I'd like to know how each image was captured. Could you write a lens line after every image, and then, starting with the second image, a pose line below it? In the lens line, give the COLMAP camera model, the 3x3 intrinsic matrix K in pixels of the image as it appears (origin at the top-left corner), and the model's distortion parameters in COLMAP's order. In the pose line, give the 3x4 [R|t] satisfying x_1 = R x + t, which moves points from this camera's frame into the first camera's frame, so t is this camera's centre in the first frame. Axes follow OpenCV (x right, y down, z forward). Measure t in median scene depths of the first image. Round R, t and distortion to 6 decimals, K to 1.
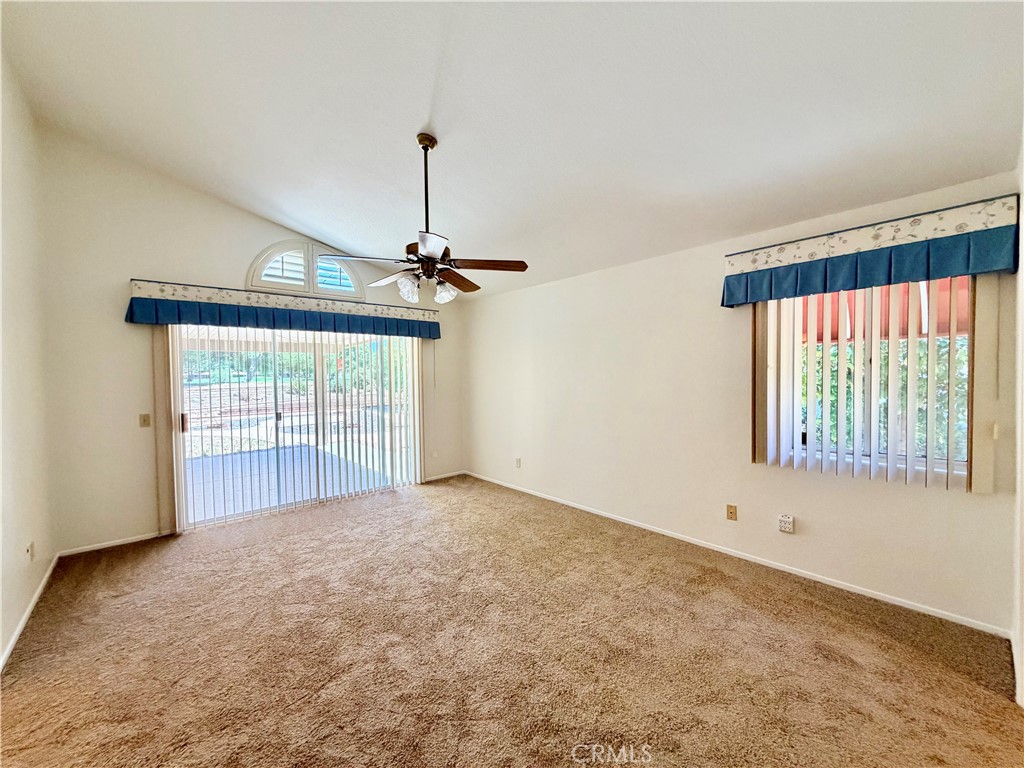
lens RADIAL K [[411.4, 0, 509.1], [0, 411.4, 386.1], [0, 0, 1]] dist [-0.001310, 0.000448]
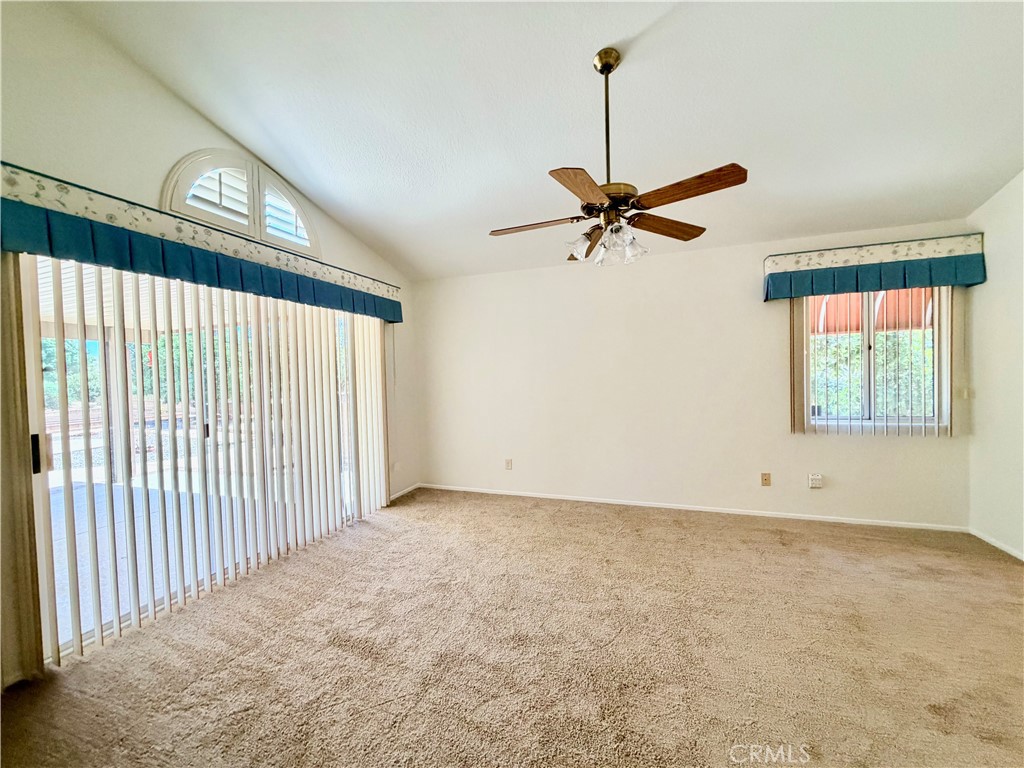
lens RADIAL K [[411.4, 0, 509.1], [0, 411.4, 386.1], [0, 0, 1]] dist [-0.001310, 0.000448]
pose [[0.876347, -0.022359, 0.481161, -0.561764], [0.027452, 0.999617, -0.003548, 0.026481], [-0.480897, 0.016318, 0.876625, 0.292292]]
